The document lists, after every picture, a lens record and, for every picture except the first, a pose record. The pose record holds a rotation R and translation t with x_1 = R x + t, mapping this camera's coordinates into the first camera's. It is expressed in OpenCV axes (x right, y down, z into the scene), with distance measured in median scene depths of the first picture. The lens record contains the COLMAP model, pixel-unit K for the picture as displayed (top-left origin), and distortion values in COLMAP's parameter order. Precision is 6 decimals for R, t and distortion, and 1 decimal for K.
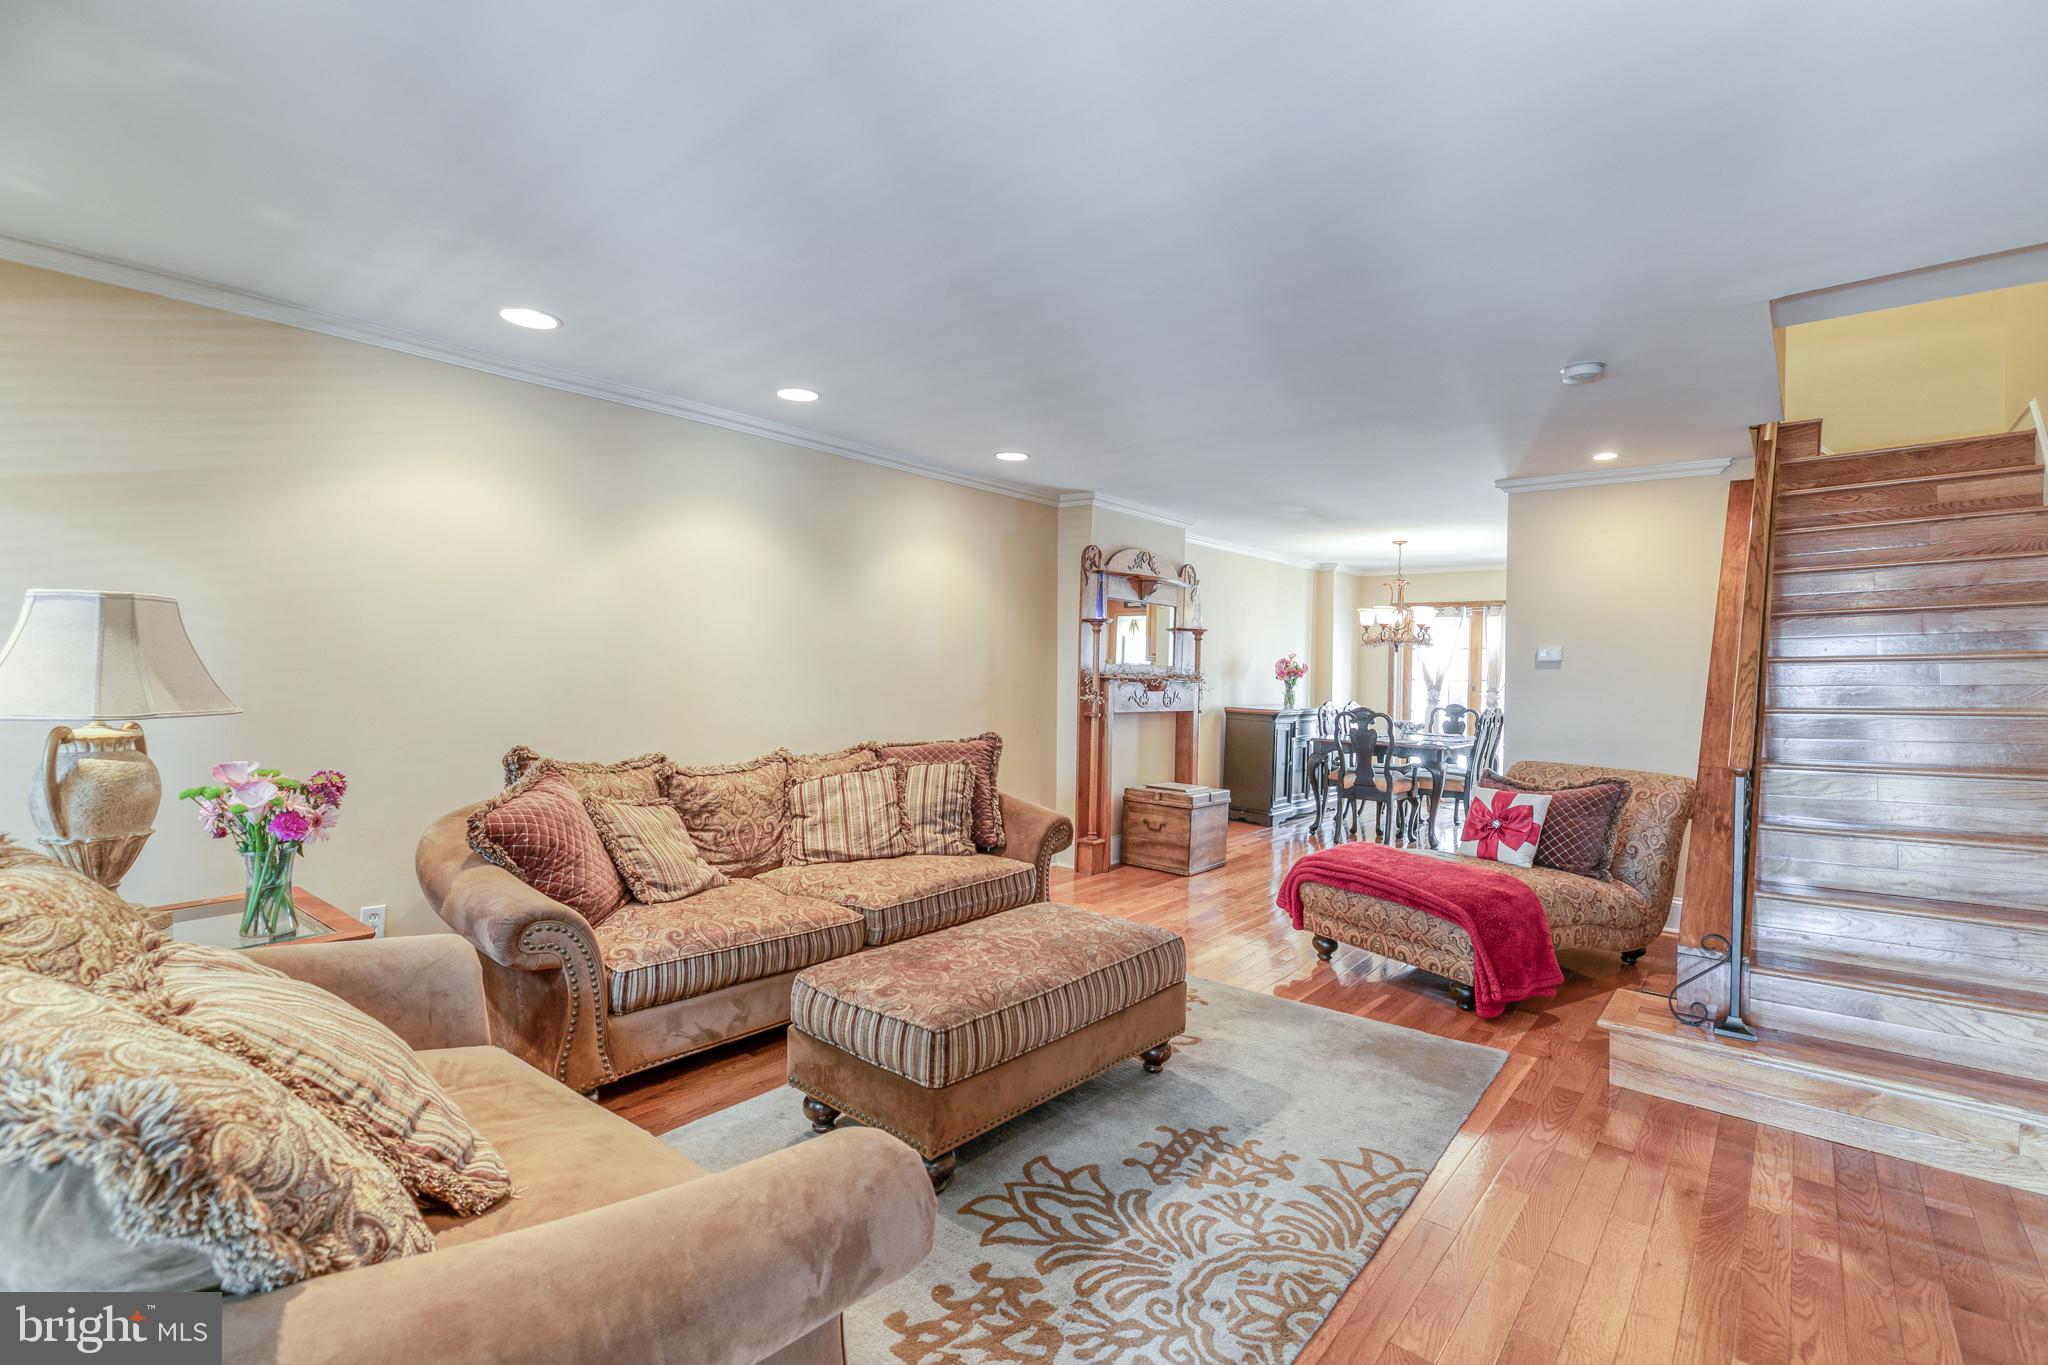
lens RADIAL K [[925.1, 0, 1030.9], [0, 925.1, 690.6], [0, 0, 1]] dist [0.003534, 0.001230]
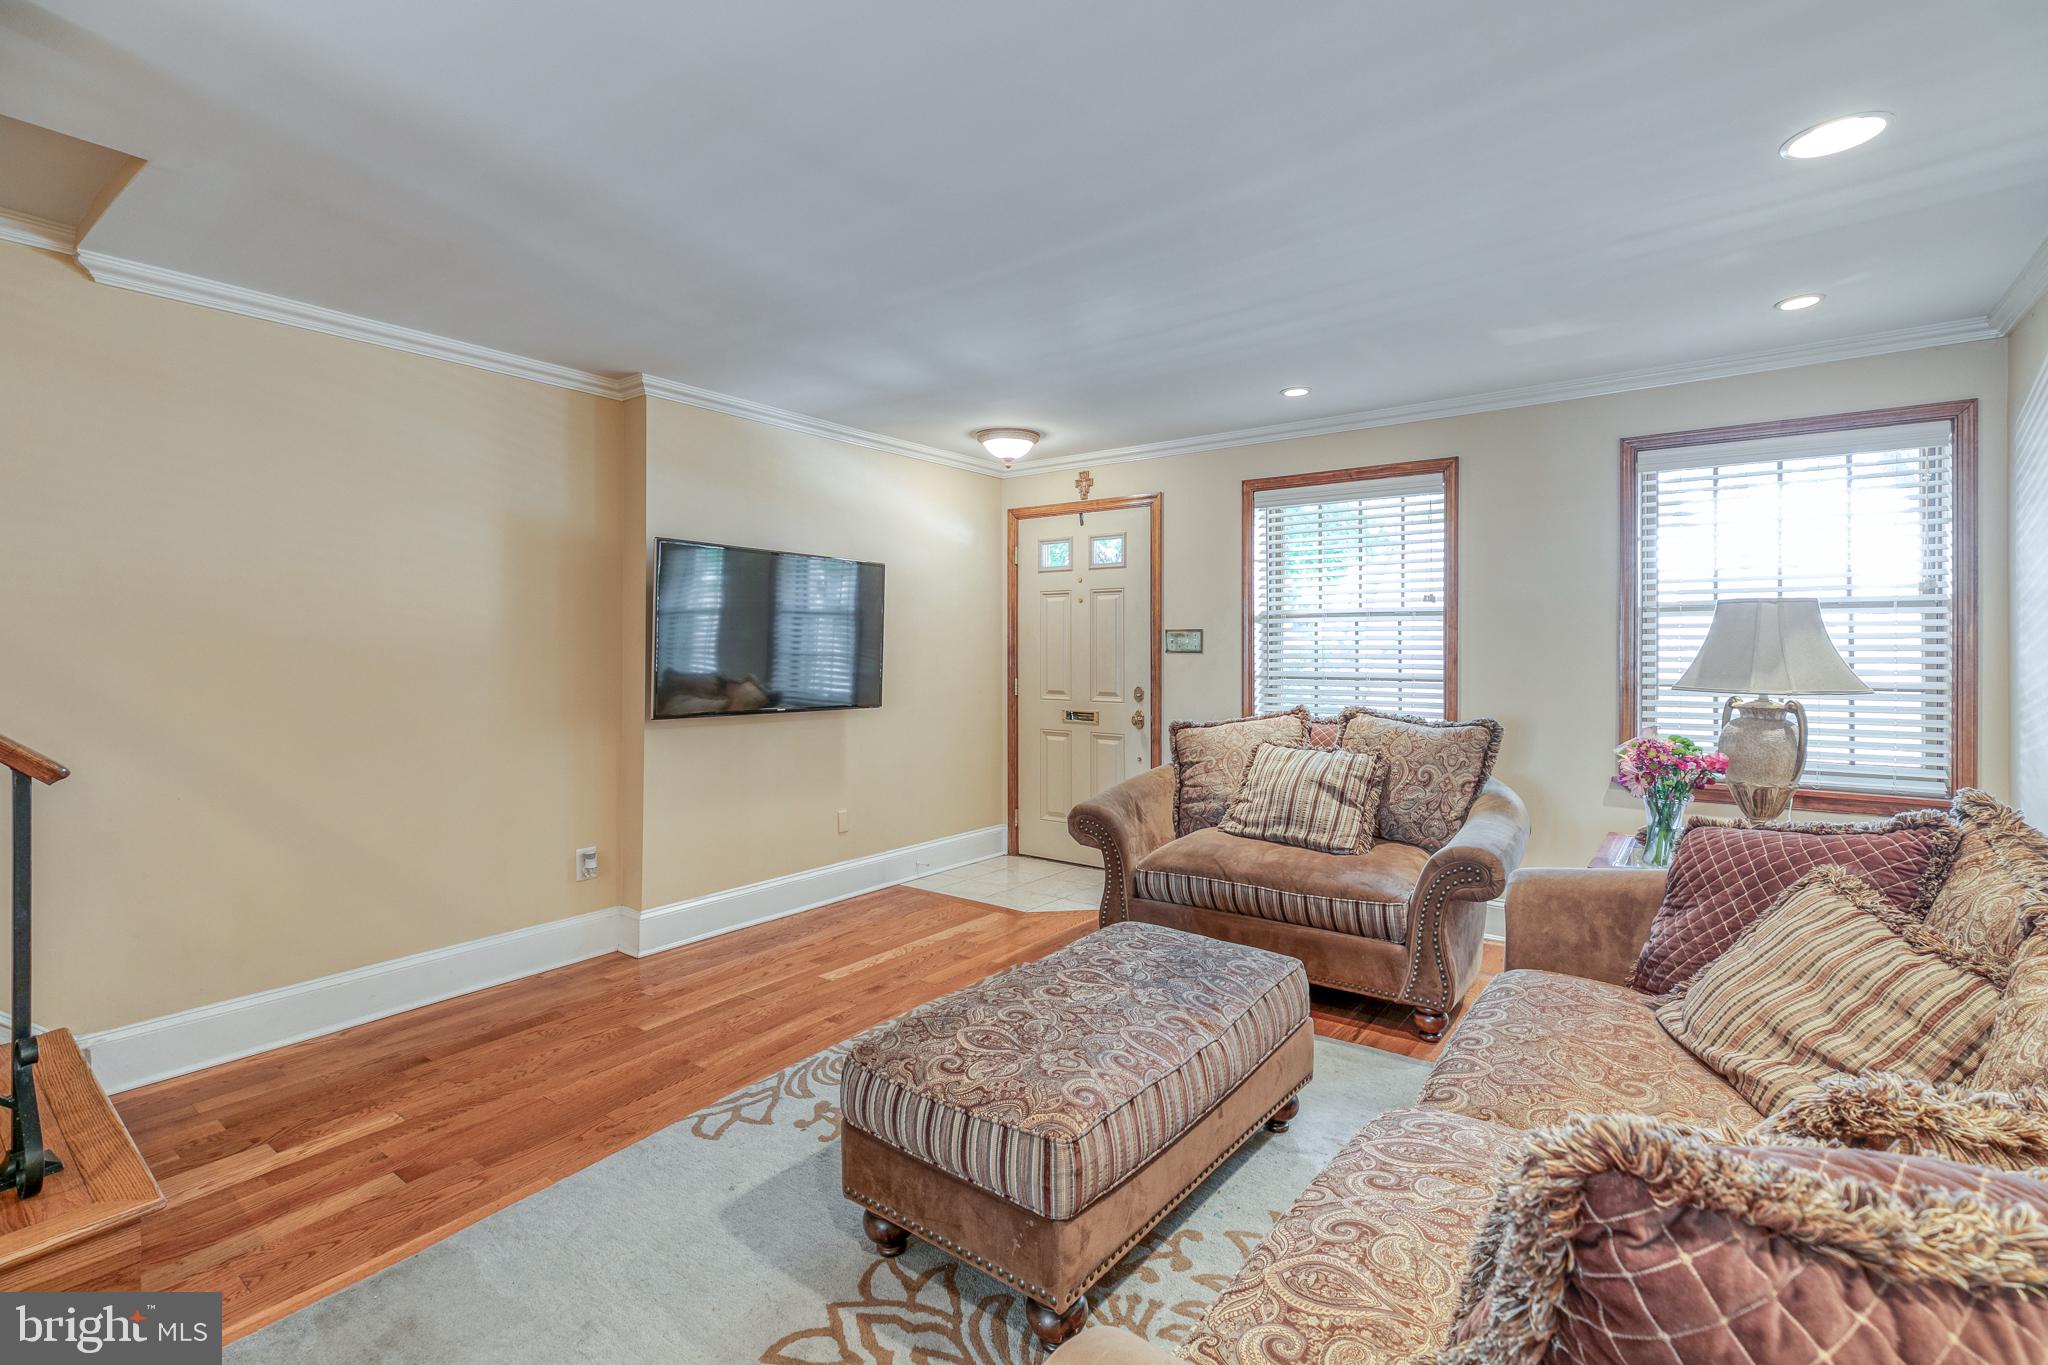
lens RADIAL K [[936.5, 0, 1030.7], [0, 936.5, 656.0], [0, 0, 1]] dist [-0.012988, -0.000065]
pose [[-0.999017, -0.014655, -0.041841, 0.075705], [-0.016039, 0.999329, 0.032942, -0.040687], [0.041330, 0.033581, -0.998581, 1.878478]]
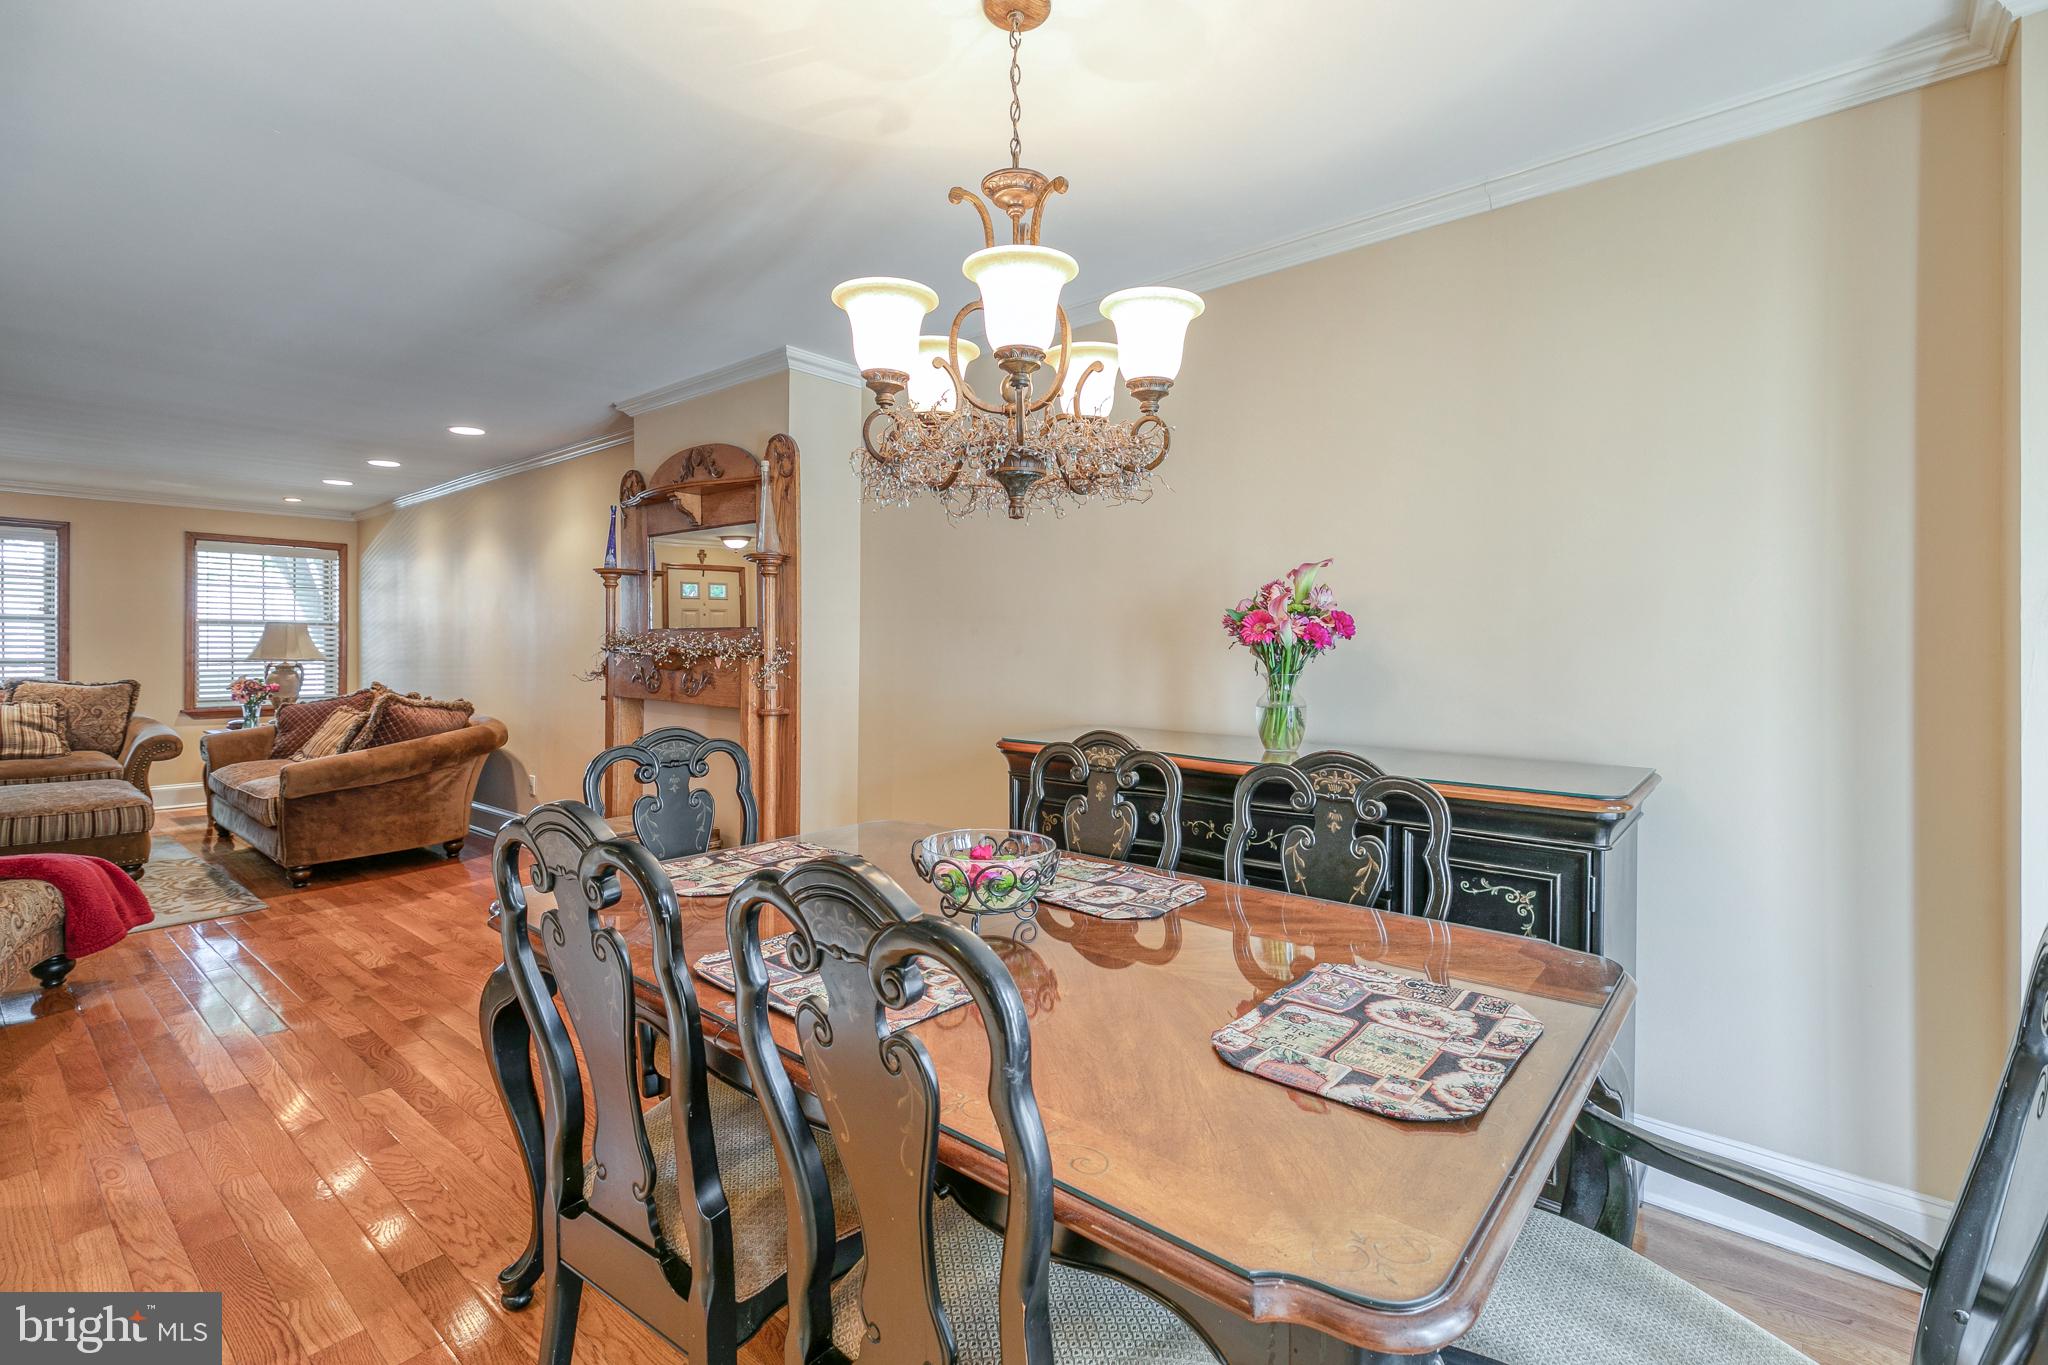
lens RADIAL K [[925.4, 0, 1028.1], [0, 925.4, 651.6], [0, 0, 1]] dist [0.003066, 0.000311]
pose [[-0.028774, -0.010366, -0.999532, 1.768832], [-0.027258, 0.999583, -0.009582, -0.032674], [0.999214, 0.026969, -0.029044, 3.035071]]
